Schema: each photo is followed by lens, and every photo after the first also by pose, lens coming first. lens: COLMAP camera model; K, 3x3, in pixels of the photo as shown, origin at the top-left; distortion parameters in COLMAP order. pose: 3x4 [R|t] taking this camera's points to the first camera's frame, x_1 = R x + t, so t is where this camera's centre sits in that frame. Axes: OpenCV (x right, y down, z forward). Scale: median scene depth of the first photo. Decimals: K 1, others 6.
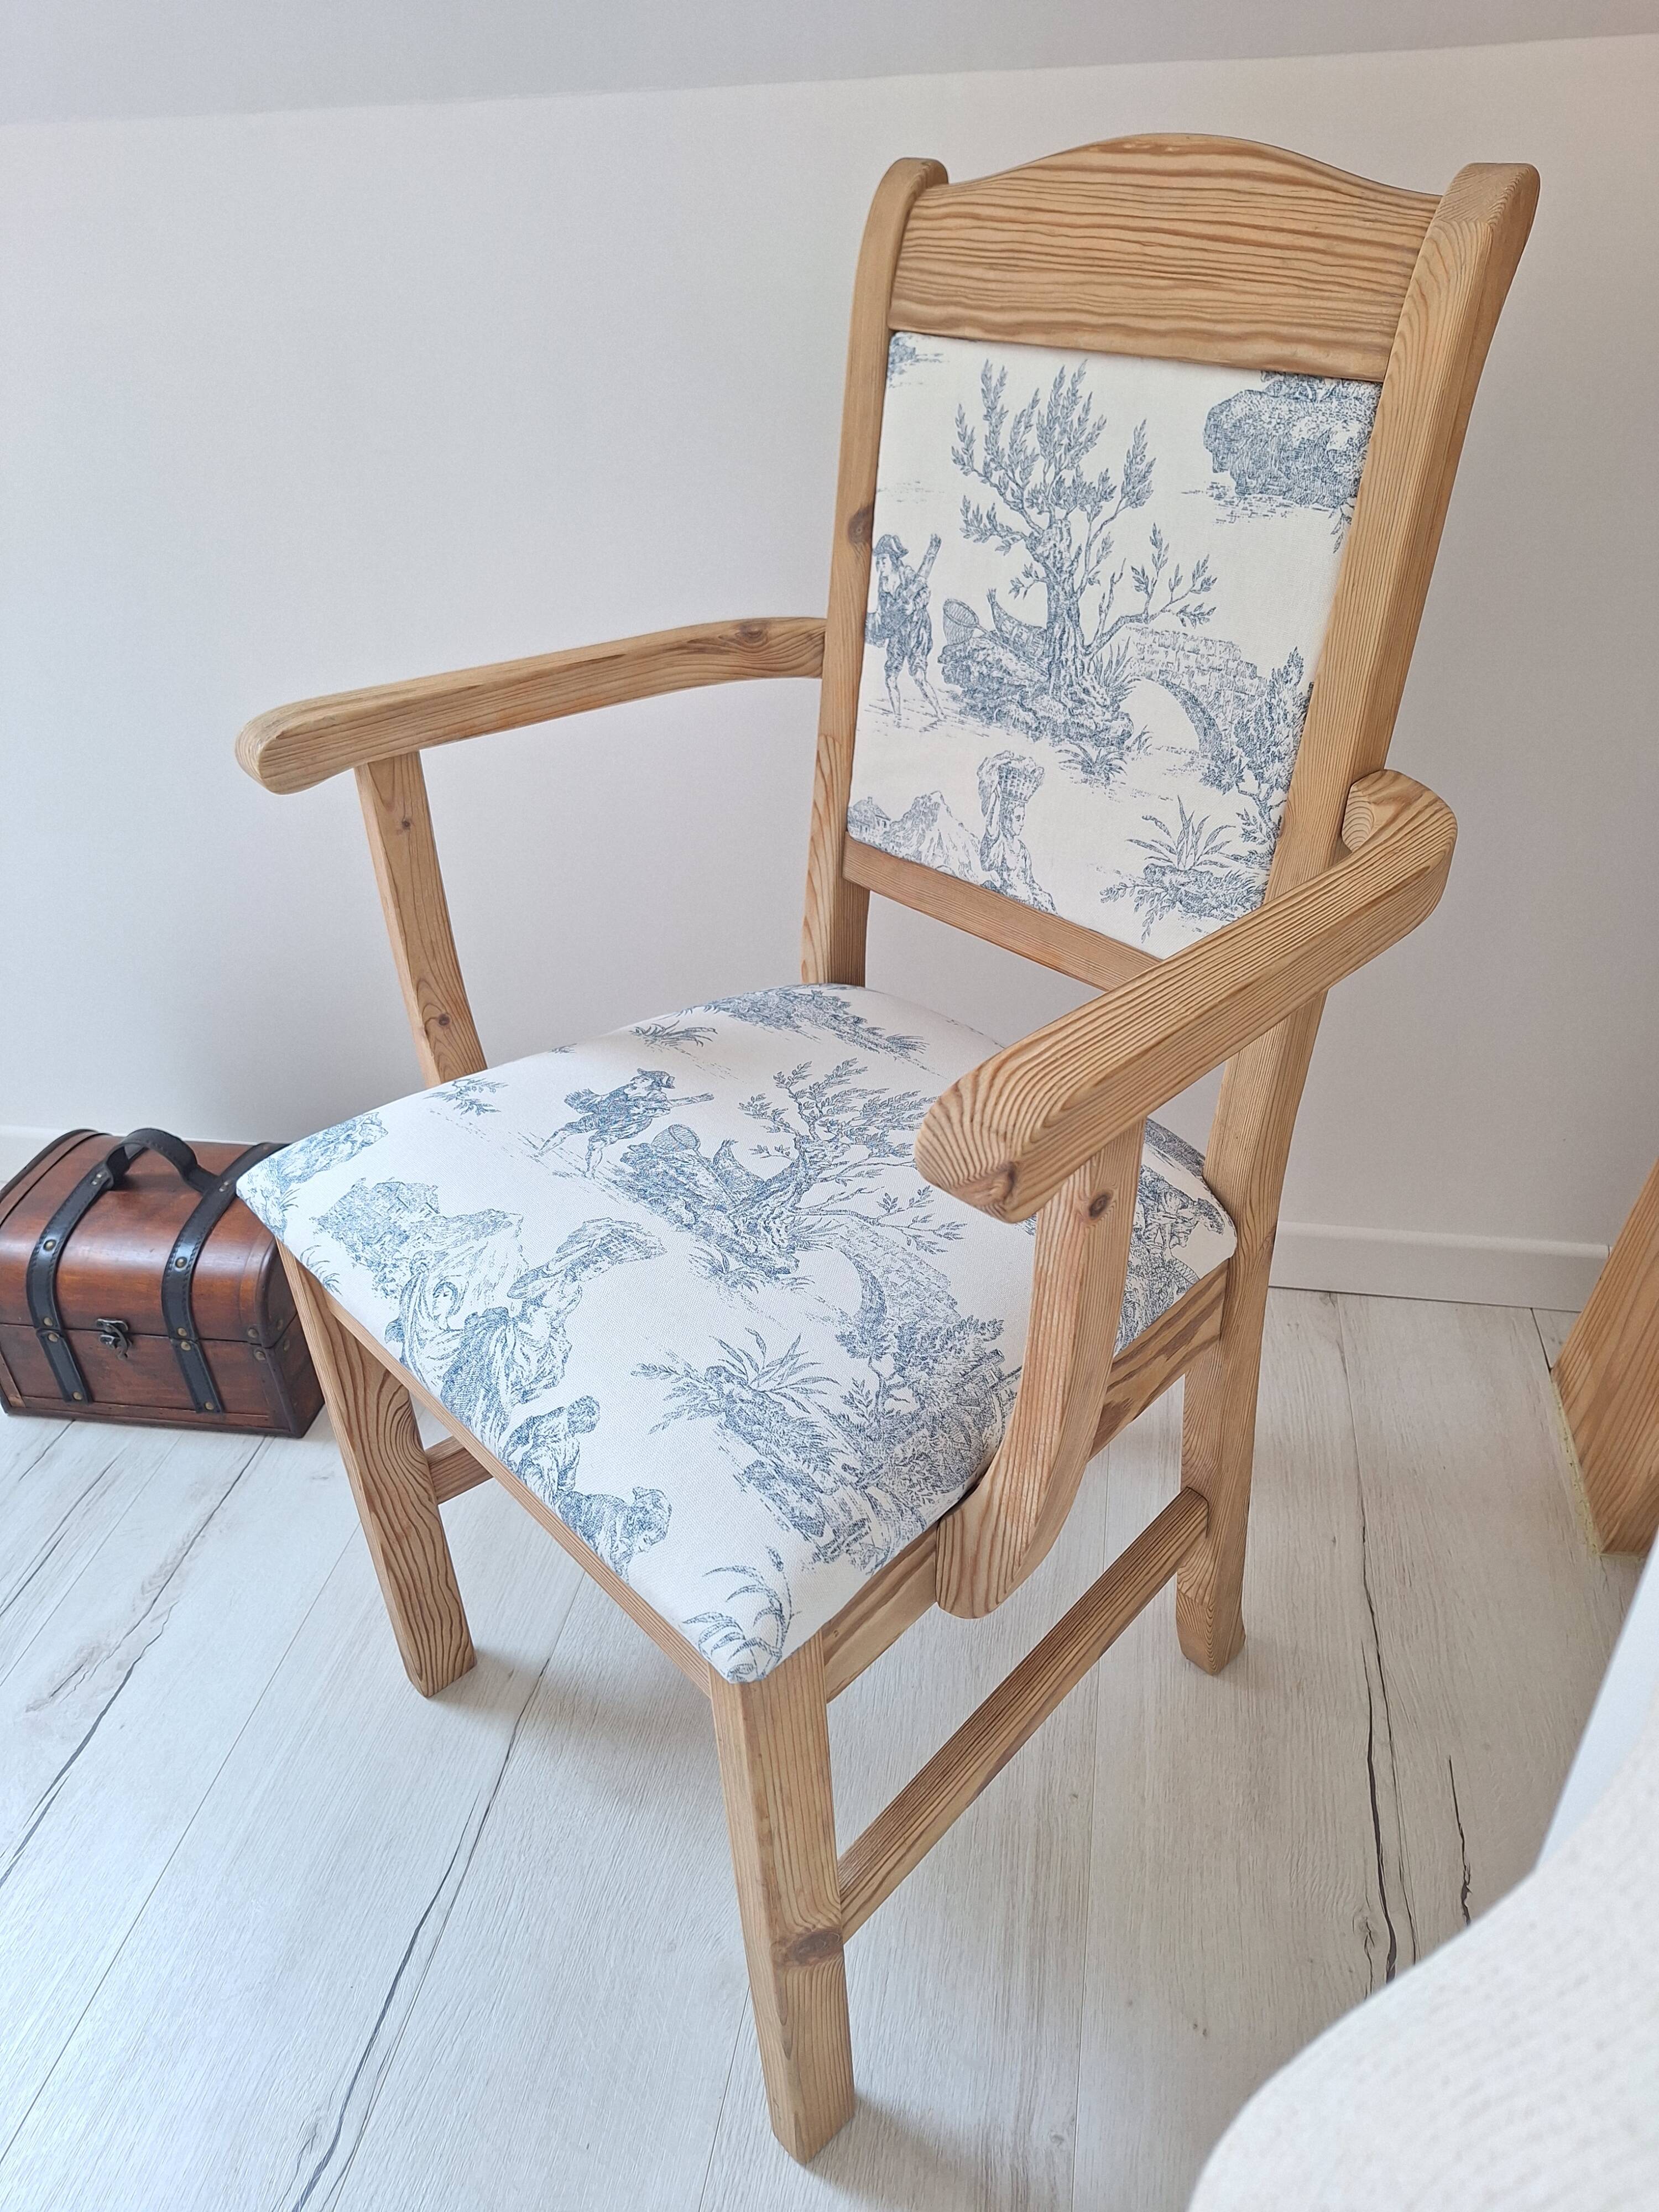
lens RADIAL K [[1538.9, 0, 823.6], [0, 1538.9, 1110.8], [0, 0, 1]] dist [0.124938, -0.197842]
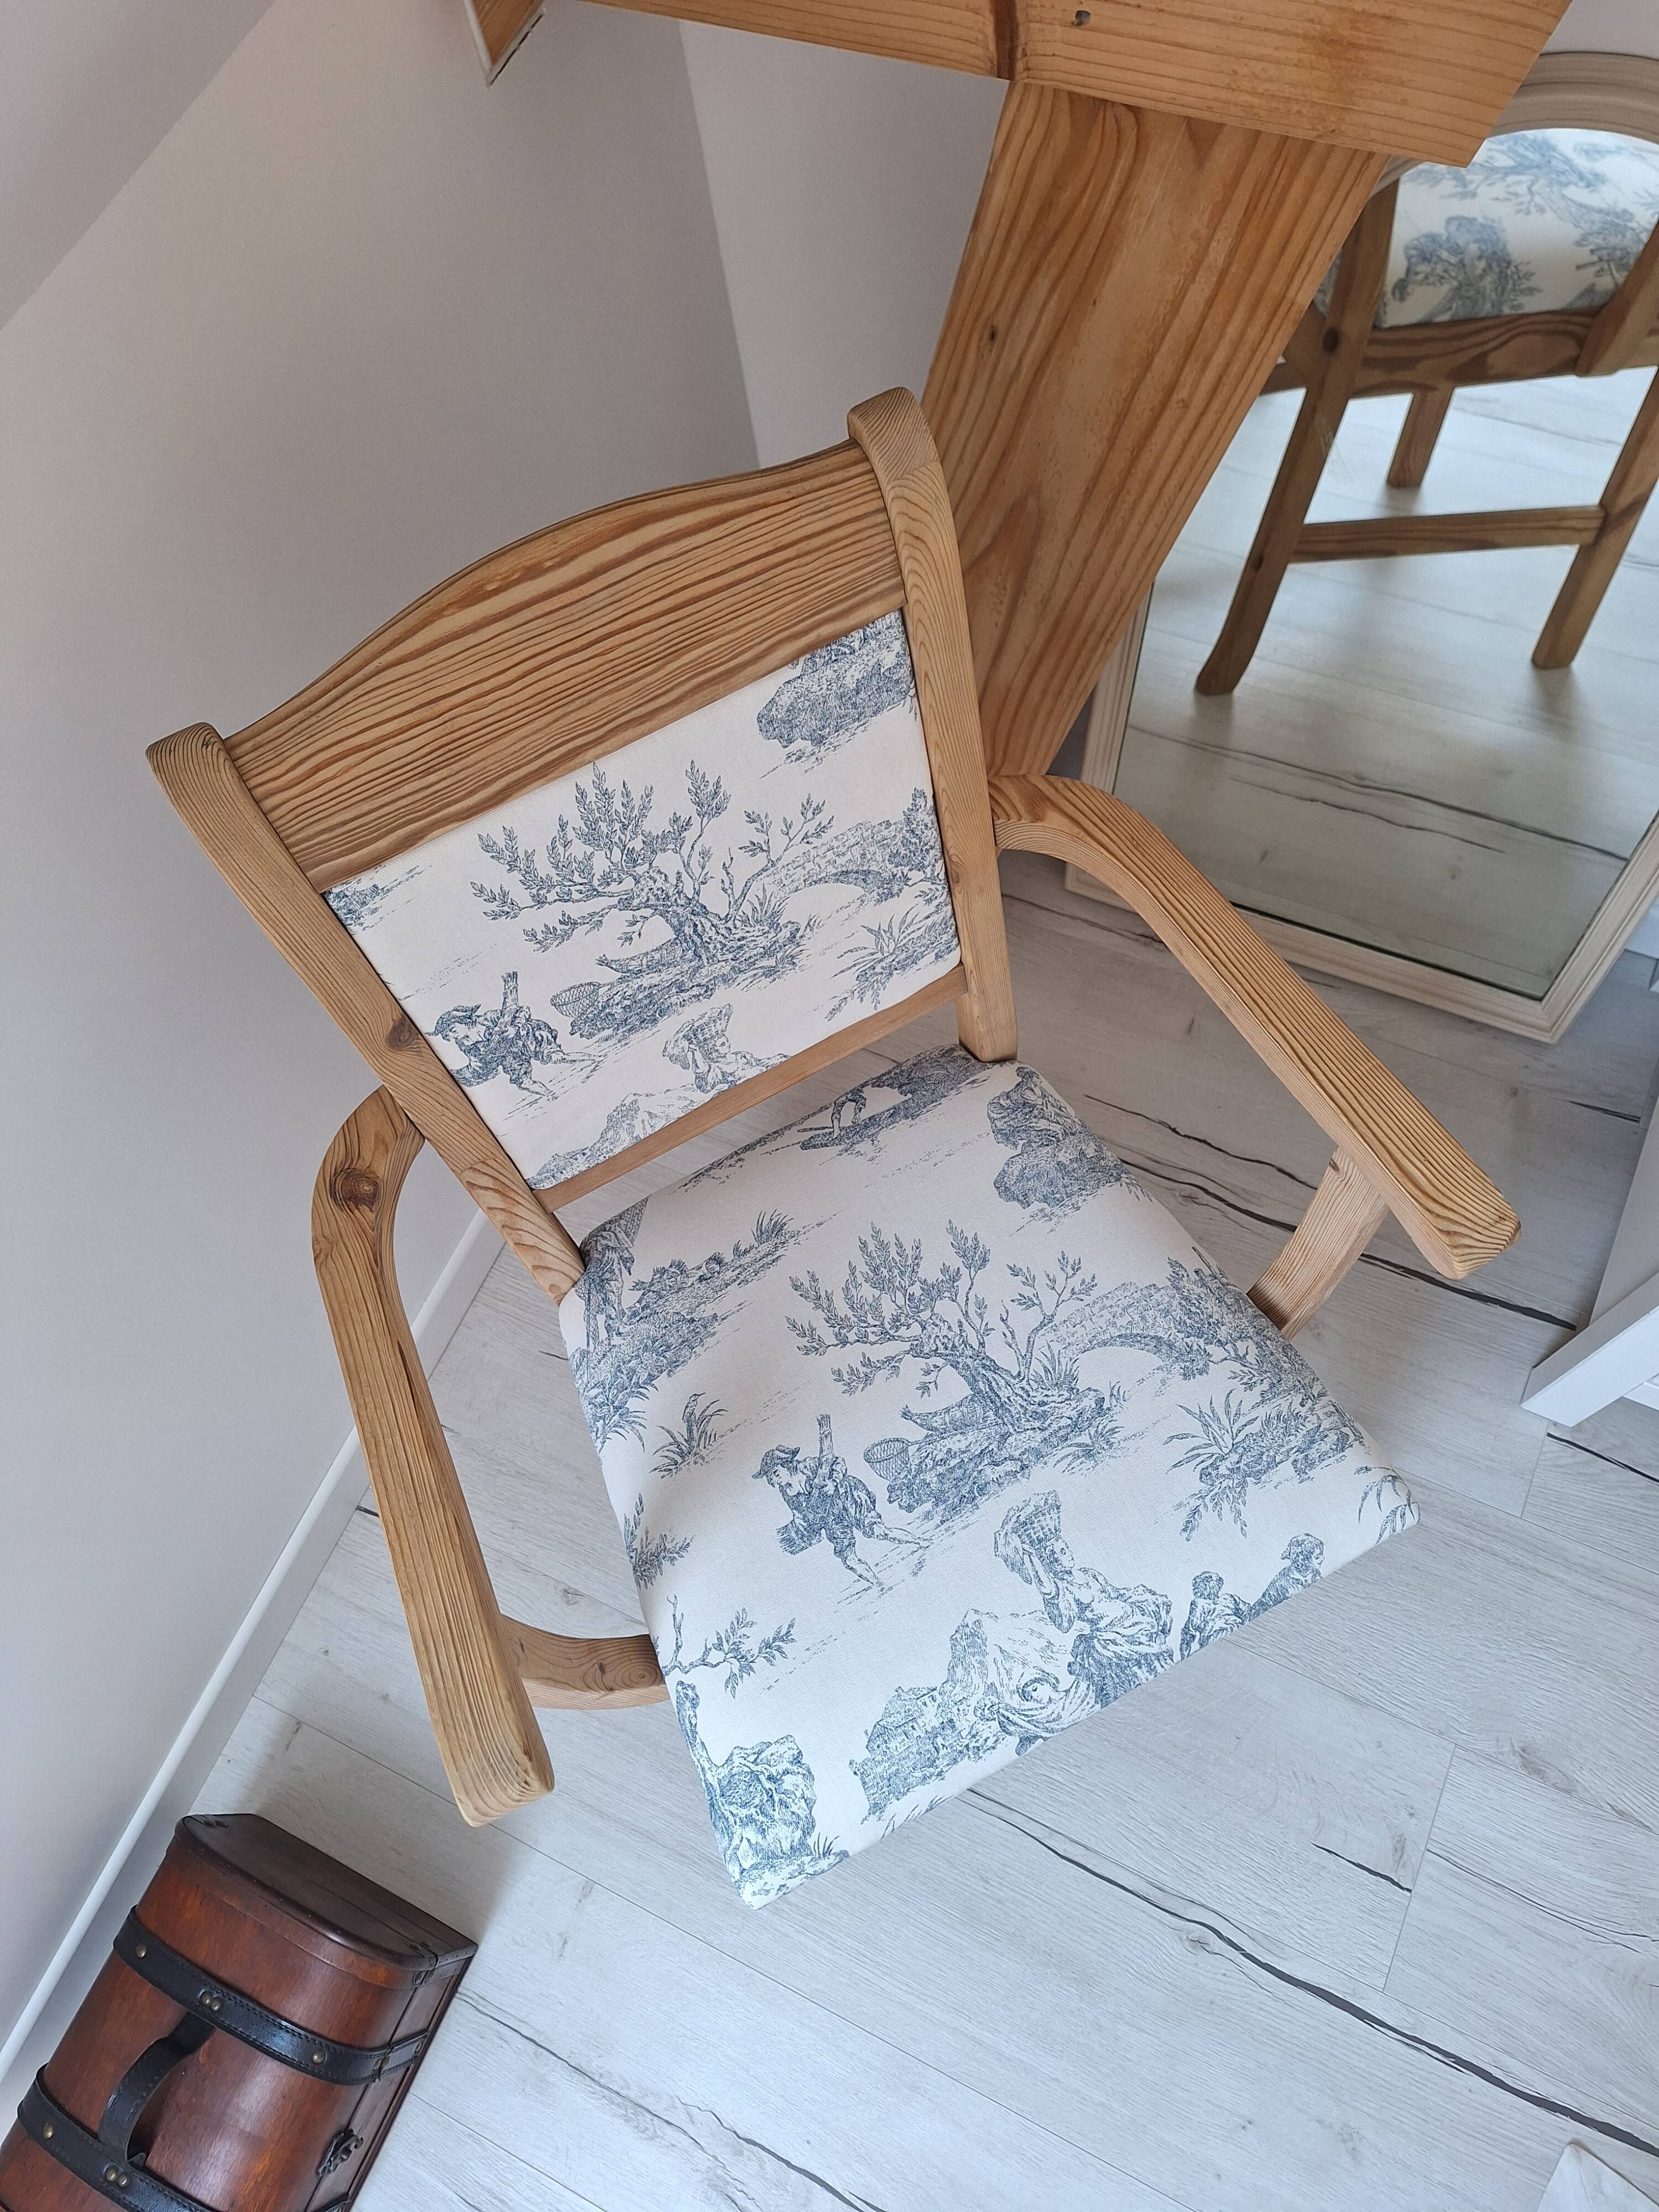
lens RADIAL K [[1527.3, 0, 823.9], [0, 1527.3, 1121.9], [0, 0, 1]] dist [0.135919, -0.233765]
pose [[0.245224, -0.882982, 0.400259, -0.340513], [0.614963, 0.460847, 0.639875, -0.840324], [-0.749456, 0.089231, 0.656013, 0.291497]]
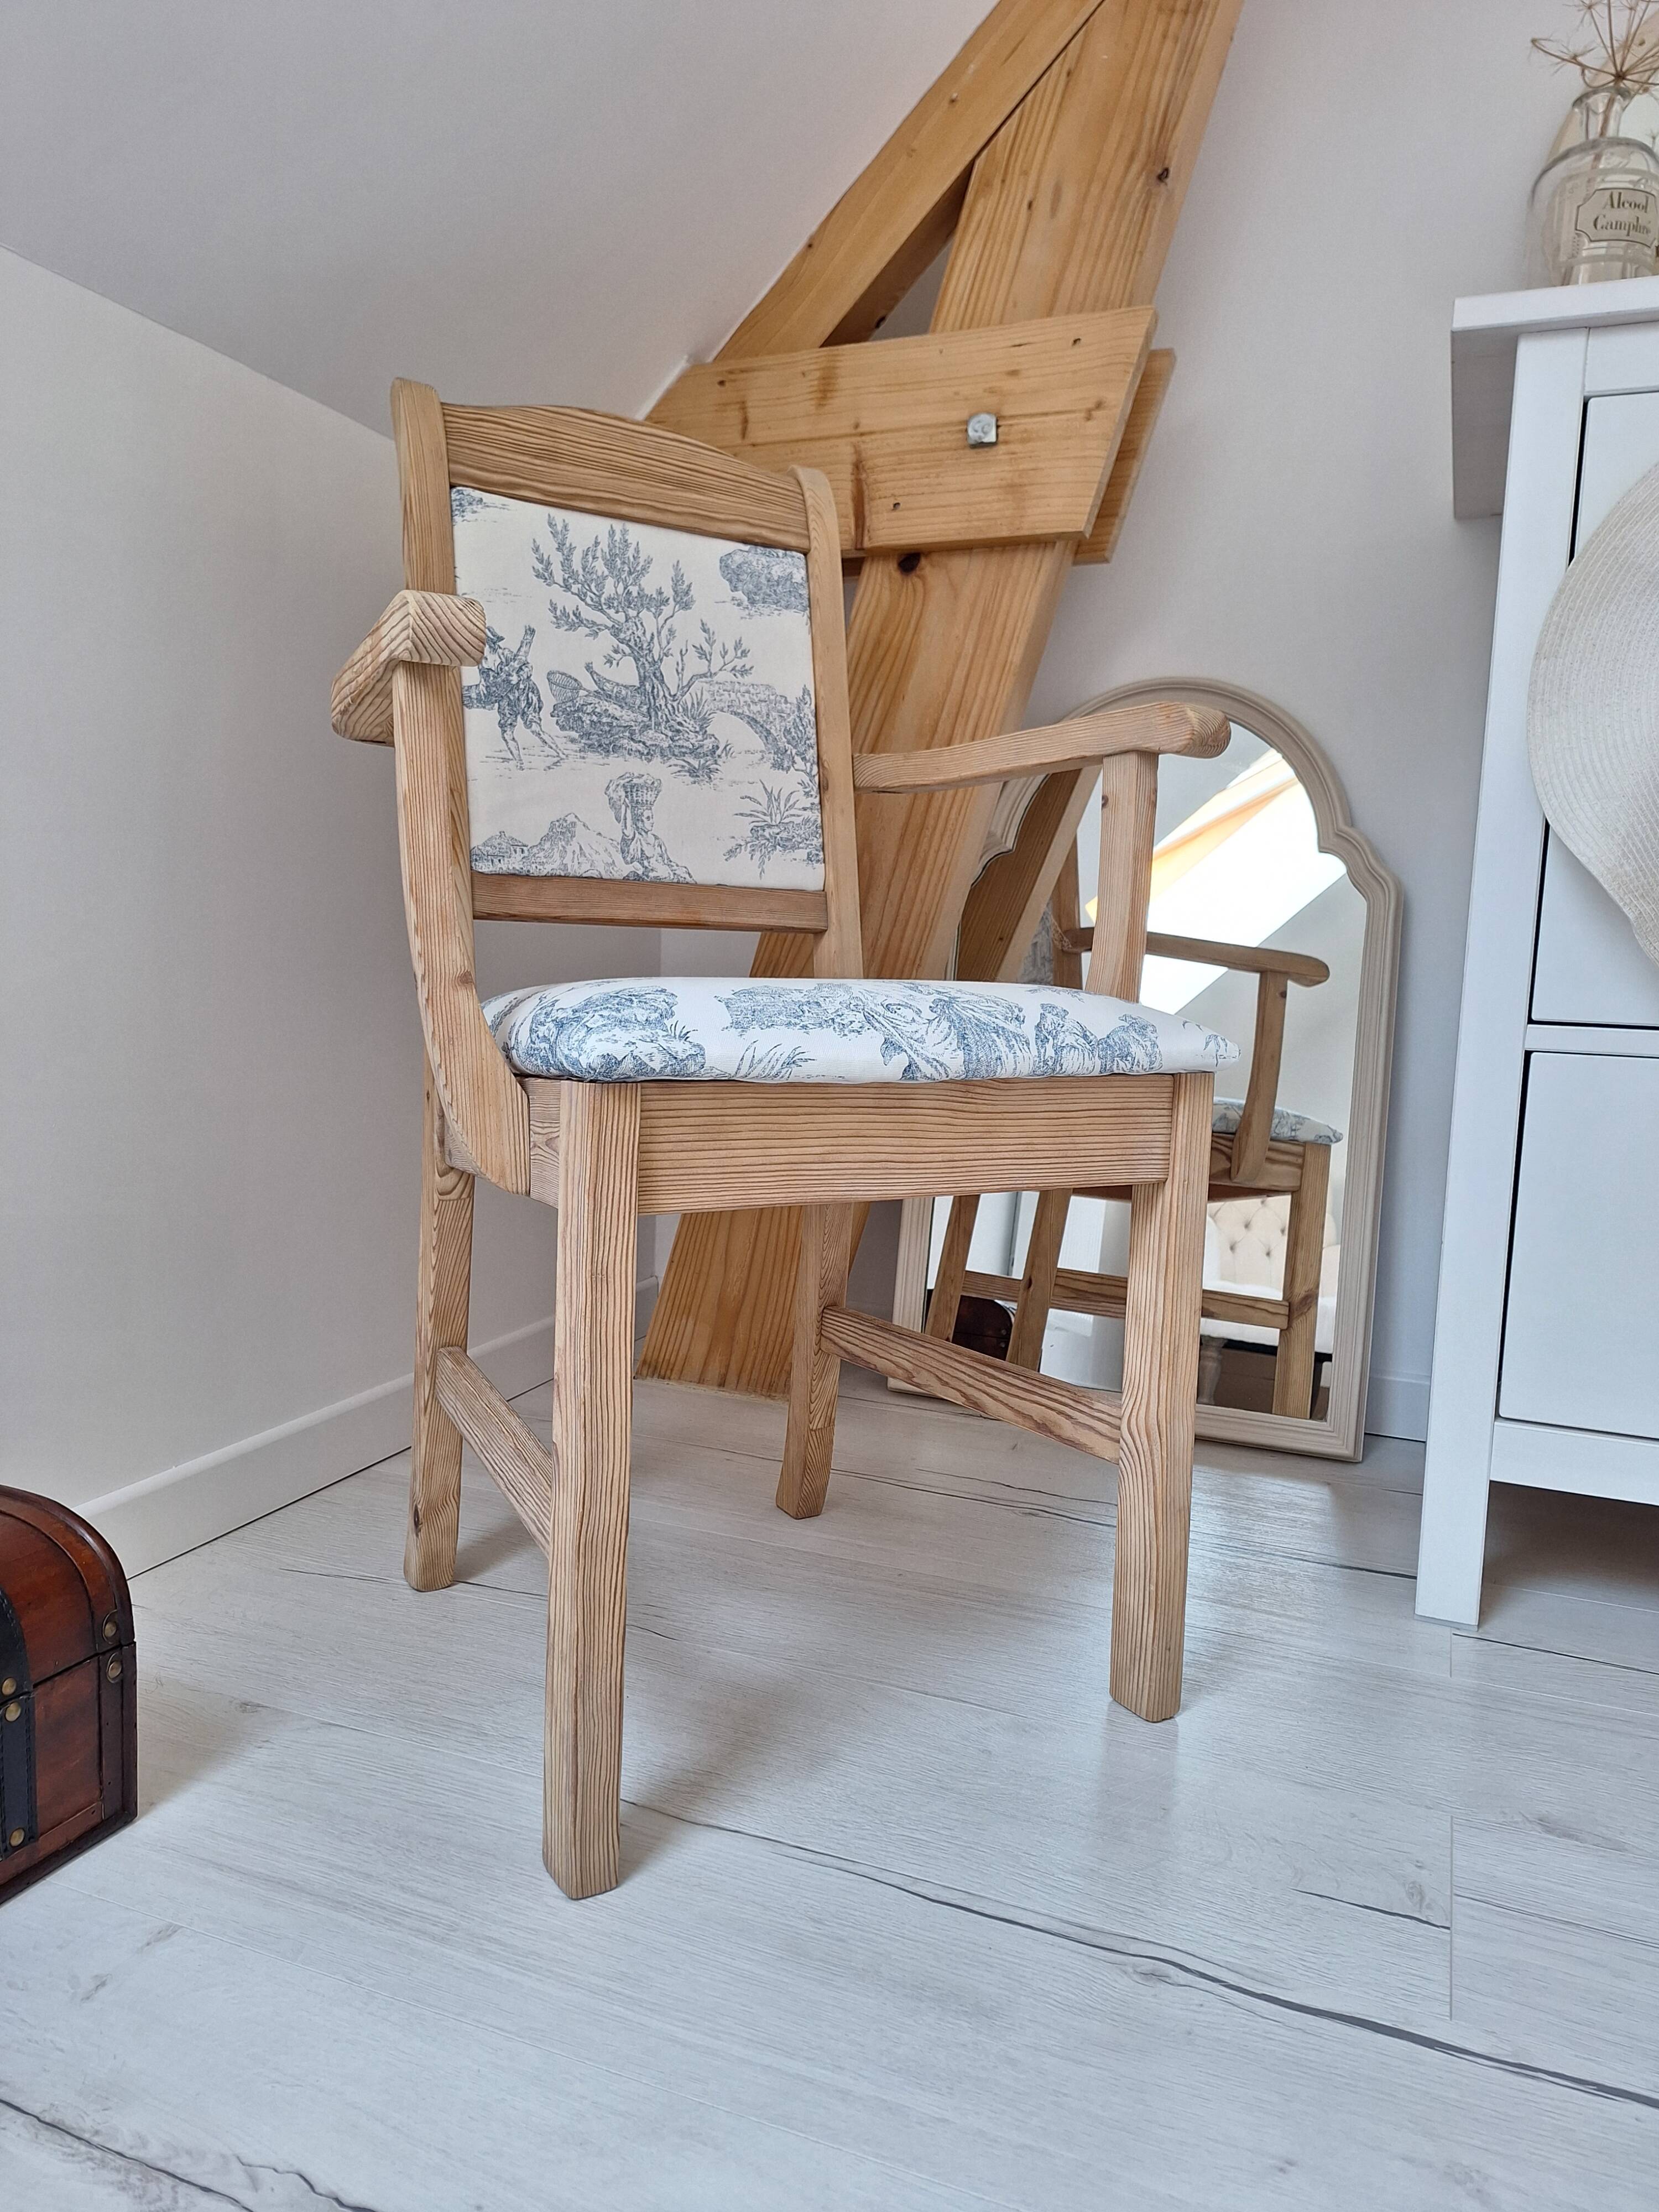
lens RADIAL K [[1539.4, 0, 825.3], [0, 1539.4, 1120.1], [0, 0, 1]] dist [0.149684, -0.275632]
pose [[0.190325, -0.057874, 0.980014, -1.291463], [0.513039, 0.856964, -0.049028, 0.201640], [-0.836999, 0.512117, 0.192793, 0.790582]]
